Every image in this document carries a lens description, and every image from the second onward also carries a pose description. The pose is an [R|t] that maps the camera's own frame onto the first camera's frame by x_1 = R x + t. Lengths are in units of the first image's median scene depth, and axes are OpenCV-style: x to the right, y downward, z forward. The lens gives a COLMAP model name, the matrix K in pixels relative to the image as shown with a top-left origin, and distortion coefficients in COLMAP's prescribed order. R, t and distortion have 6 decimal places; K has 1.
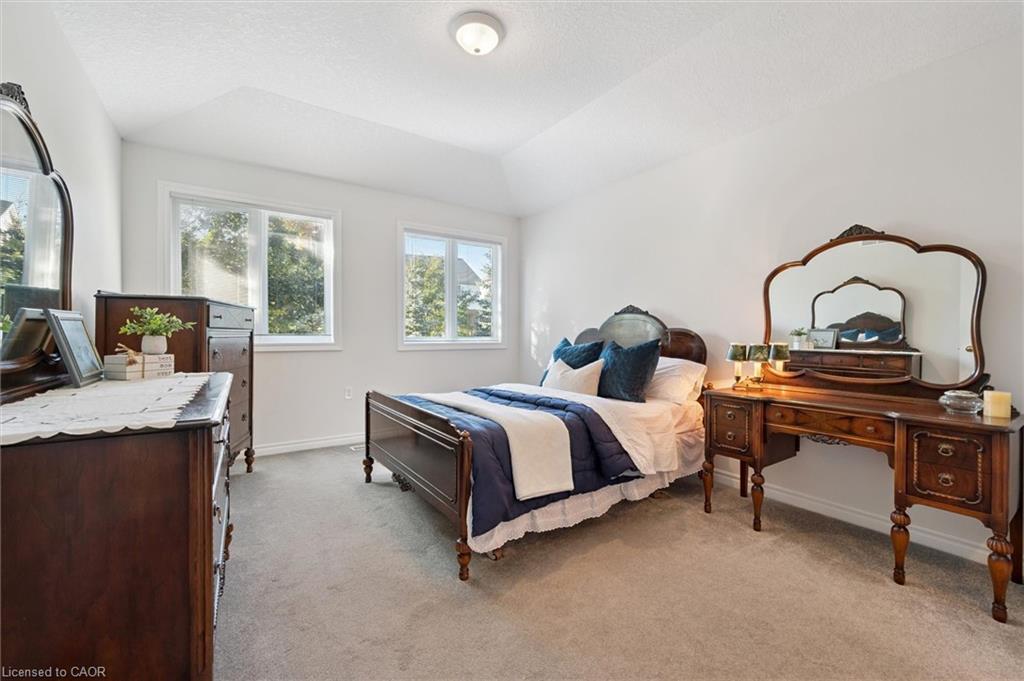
lens RADIAL K [[423.8, 0, 512.0], [0, 423.8, 340.5], [0, 0, 1]] dist [0.000944, 0.000124]
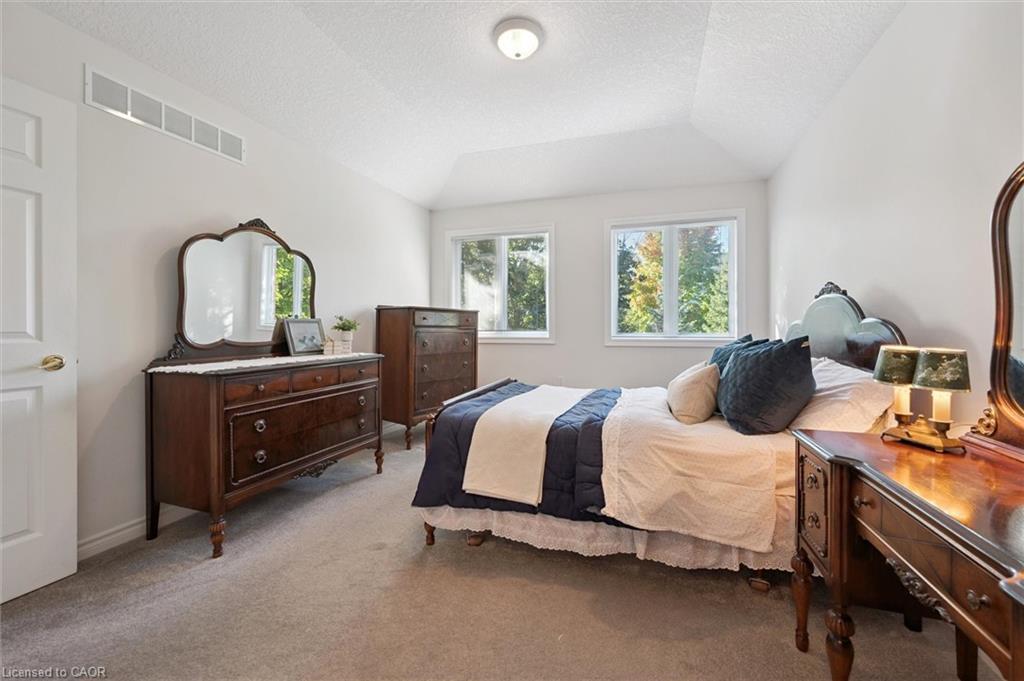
lens RADIAL K [[413.2, 0, 512.3], [0, 413.2, 330.3], [0, 0, 1]] dist [0.000022, 0.000000]
pose [[0.603804, -0.001121, -0.797132, 0.506469], [-0.010677, 0.999898, -0.009494, -0.002929], [0.797062, 0.014243, 0.603730, 0.277454]]
